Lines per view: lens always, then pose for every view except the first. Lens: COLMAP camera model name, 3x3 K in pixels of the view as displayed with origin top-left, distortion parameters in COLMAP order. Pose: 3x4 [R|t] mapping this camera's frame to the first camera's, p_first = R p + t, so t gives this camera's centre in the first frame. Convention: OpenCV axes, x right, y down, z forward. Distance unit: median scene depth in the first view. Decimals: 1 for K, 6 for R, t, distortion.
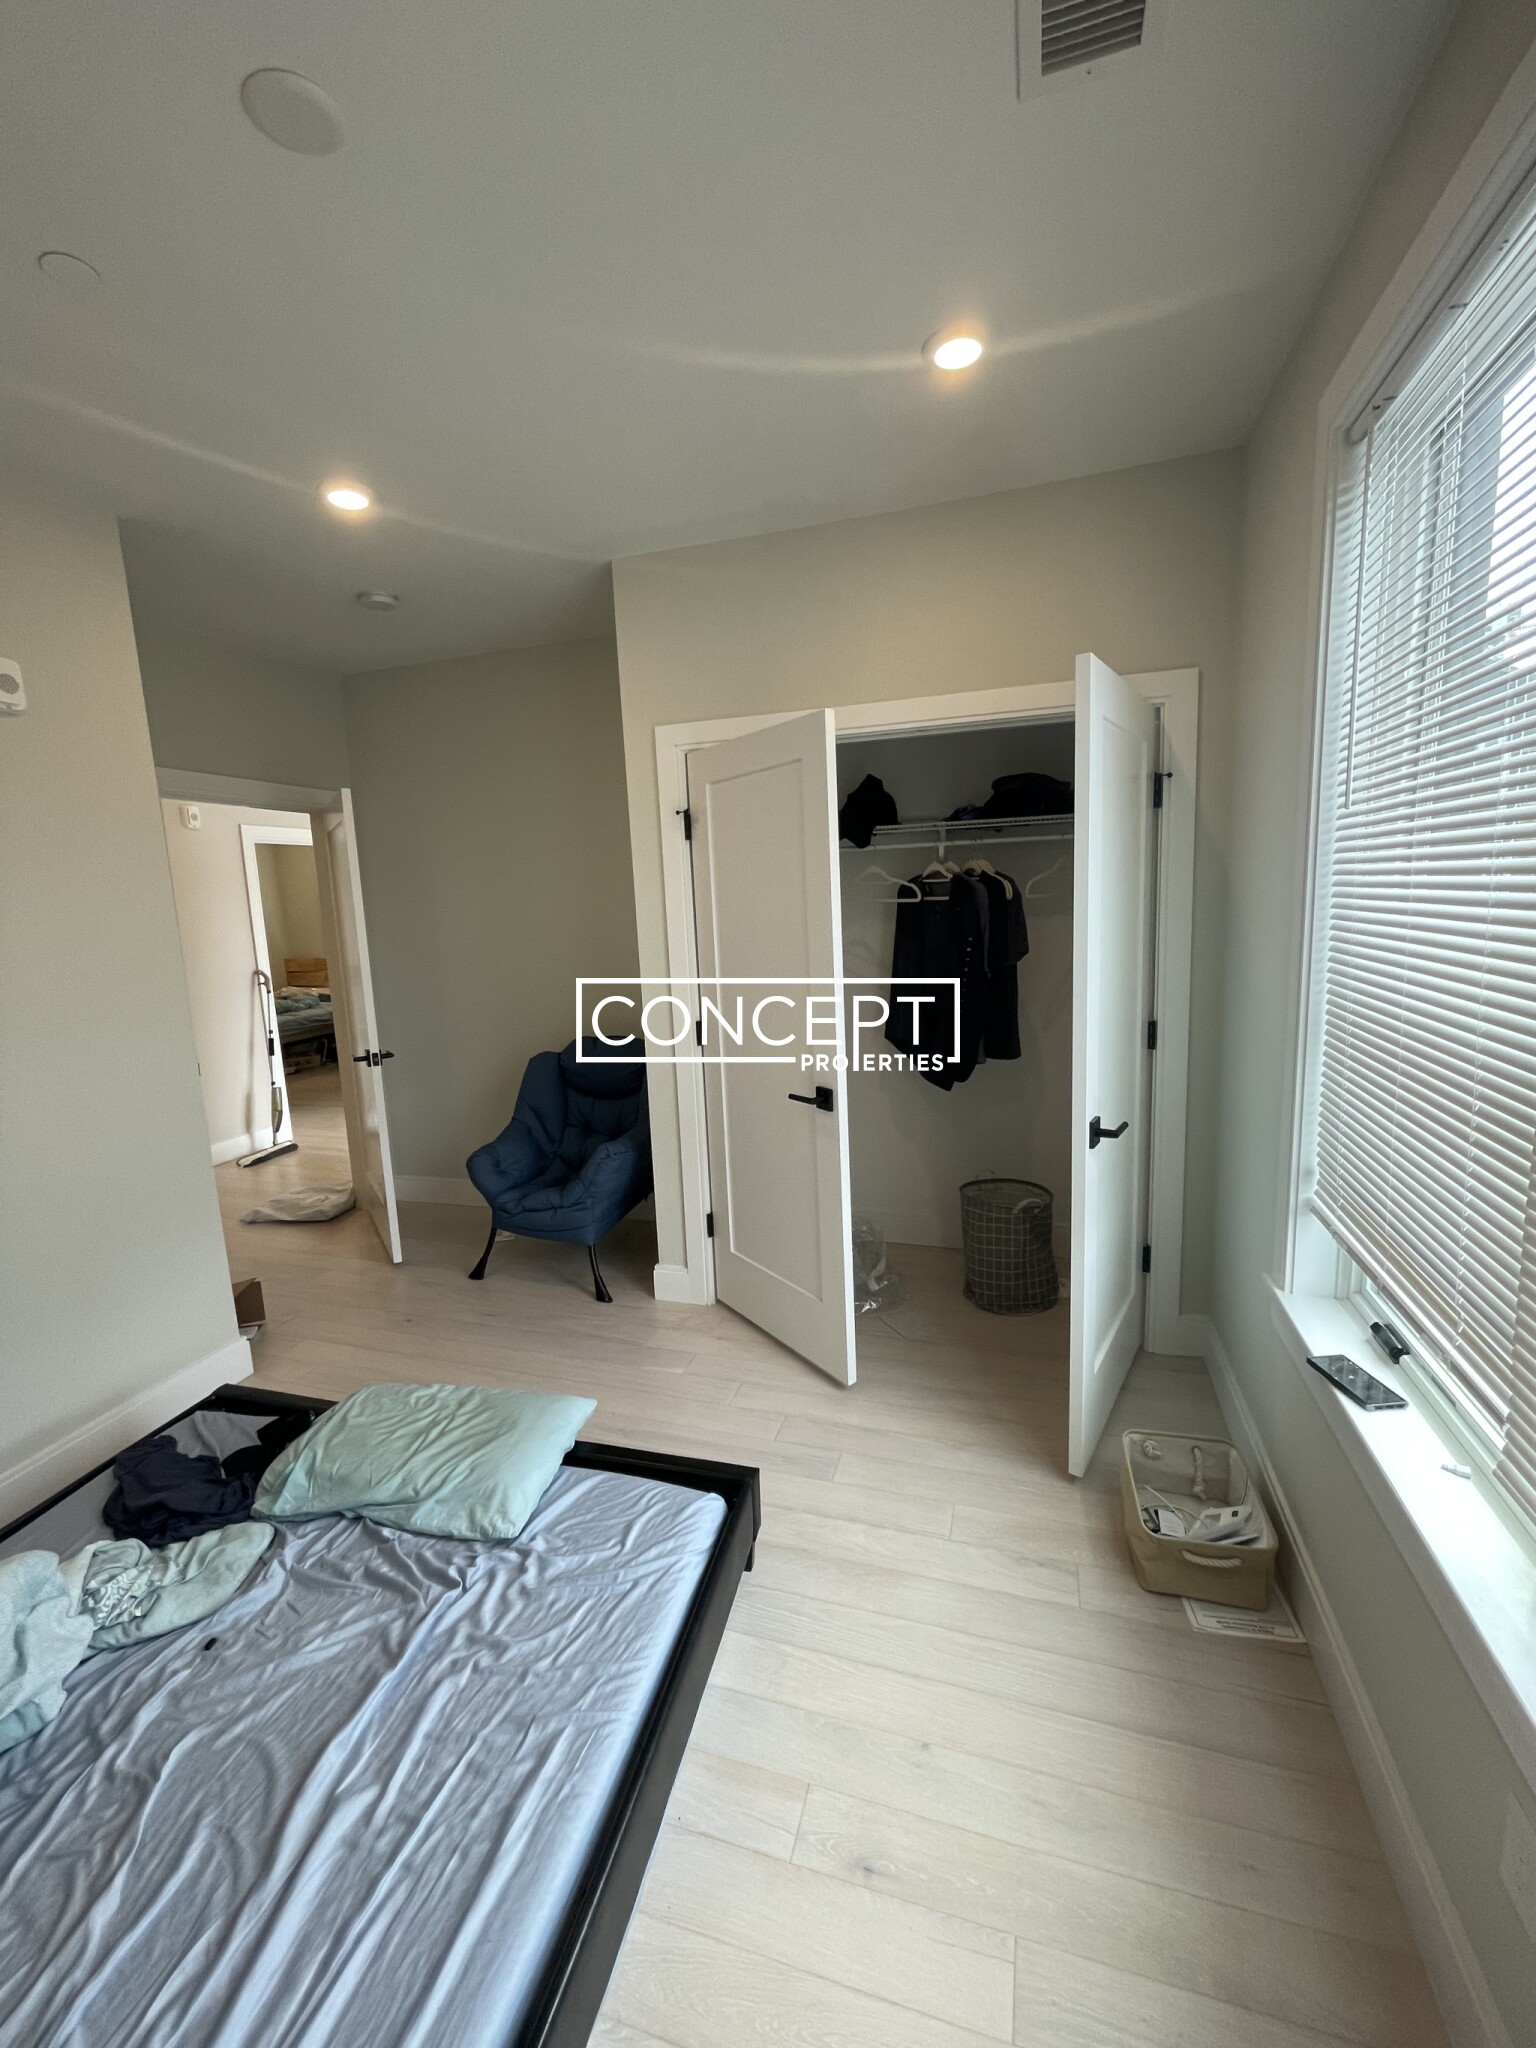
lens RADIAL K [[839.5, 0, 769.0], [0, 839.5, 1018.9], [0, 0, 1]] dist [0.000606, 0.001023]
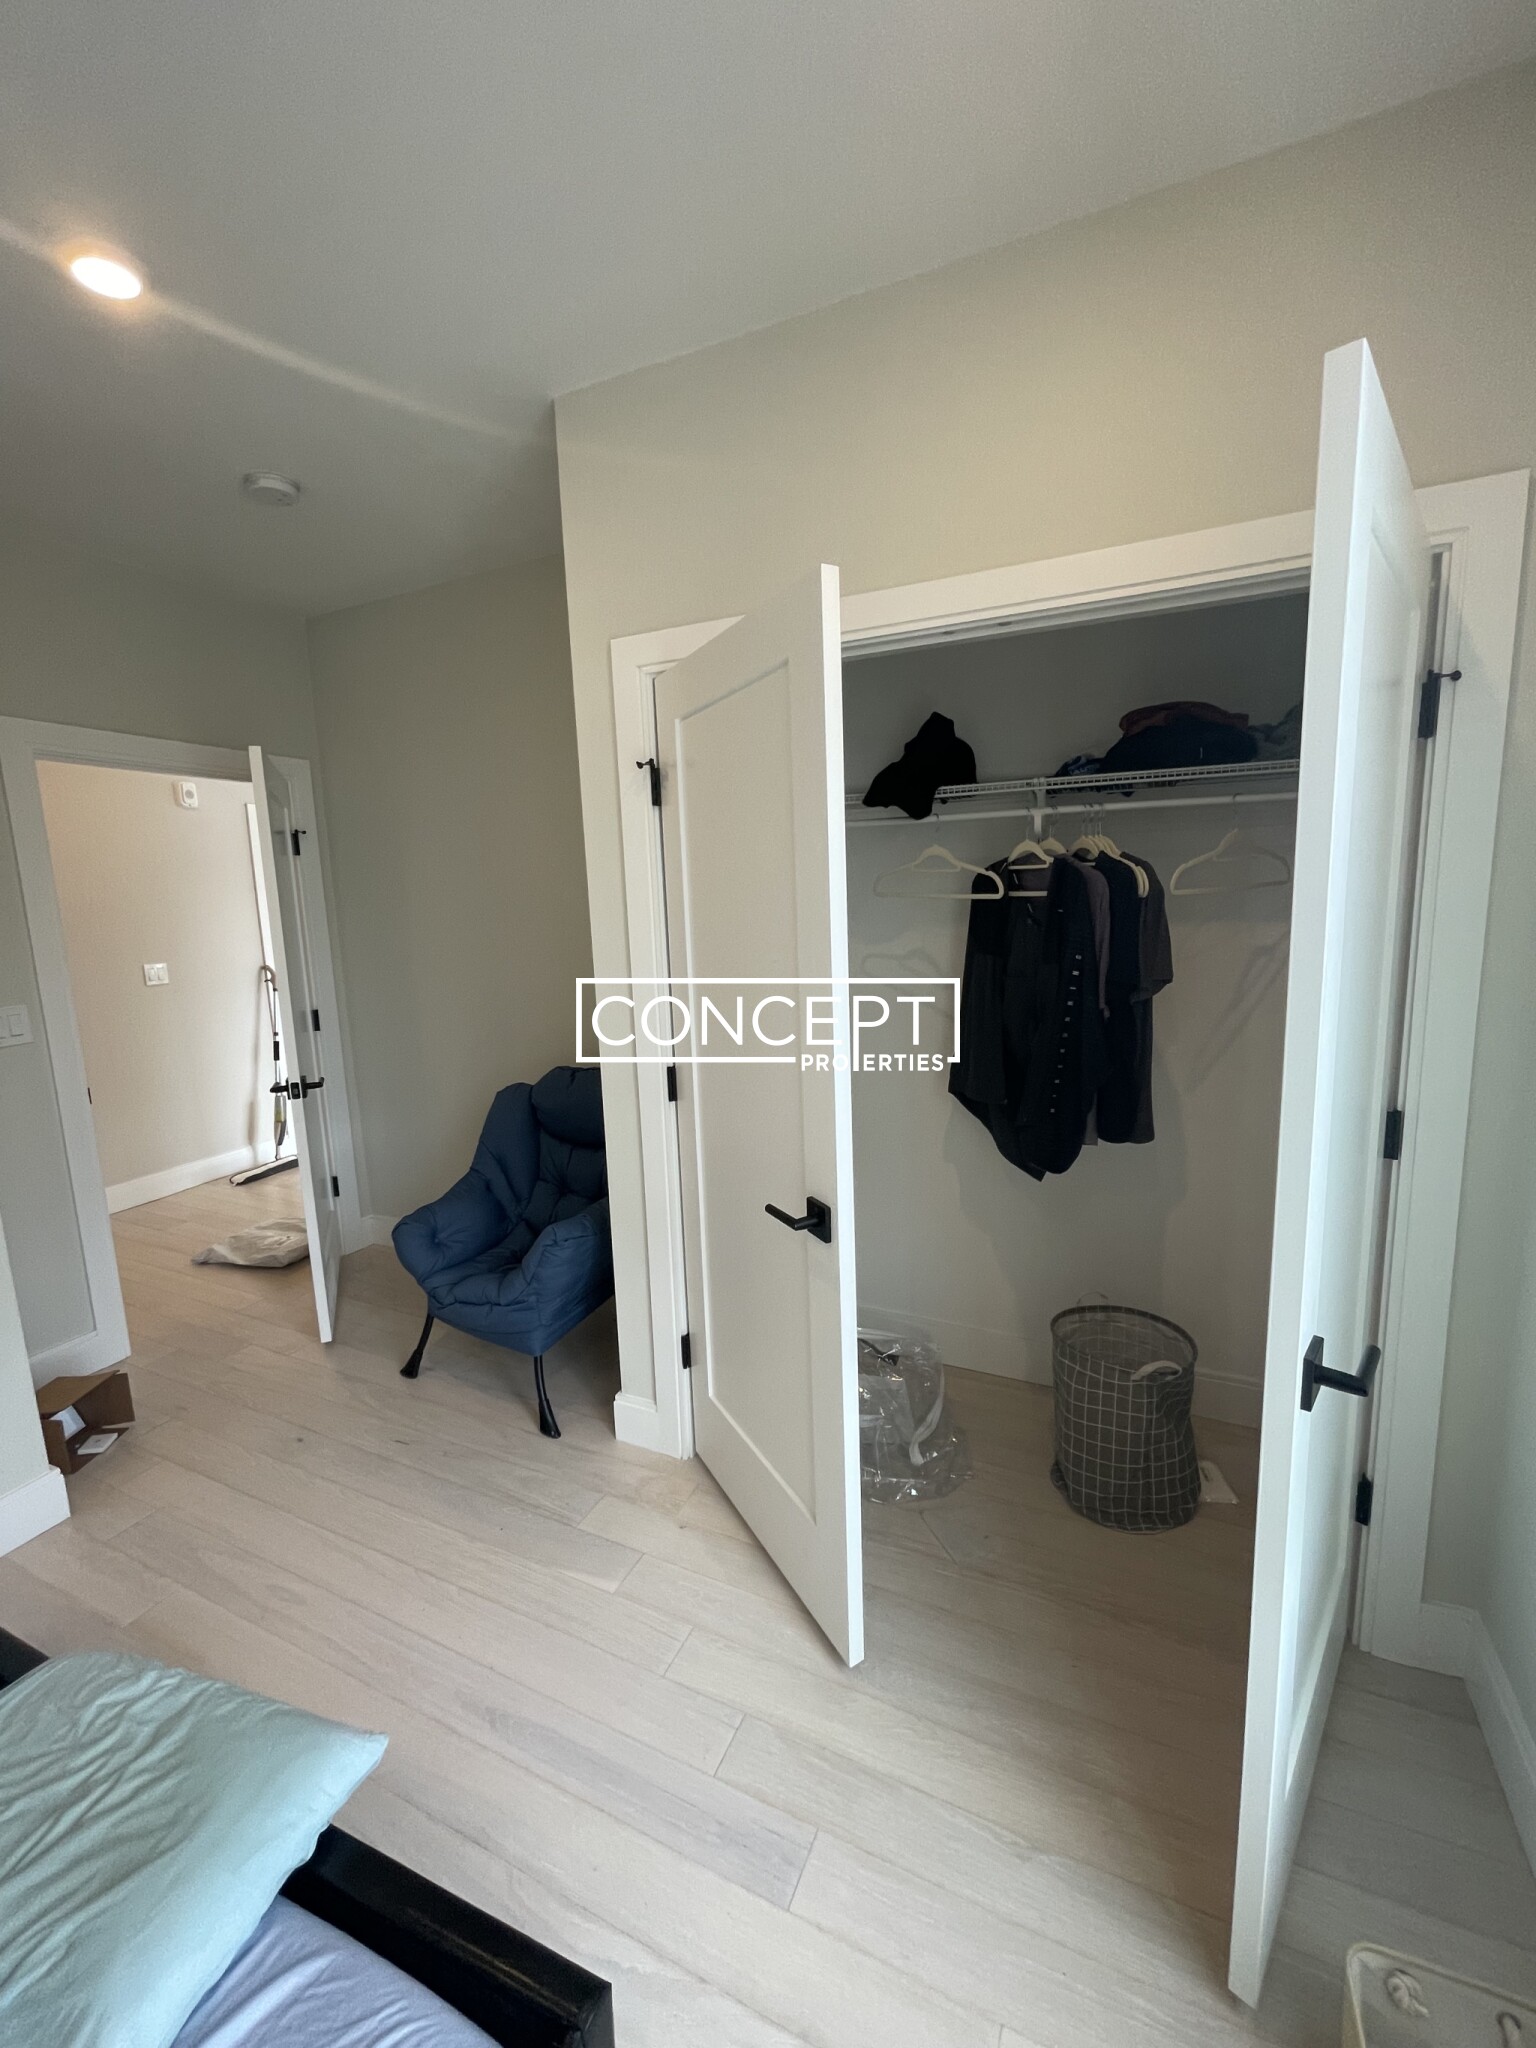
lens RADIAL K [[839.5, 0, 768.3], [0, 839.5, 1022.2], [0, 0, 1]] dist [0.000606, 0.001023]
pose [[0.990988, 0.029005, -0.130772, 0.085369], [-0.027029, 0.999492, 0.016861, -0.047555], [0.131195, -0.013174, 0.991269, 0.311205]]
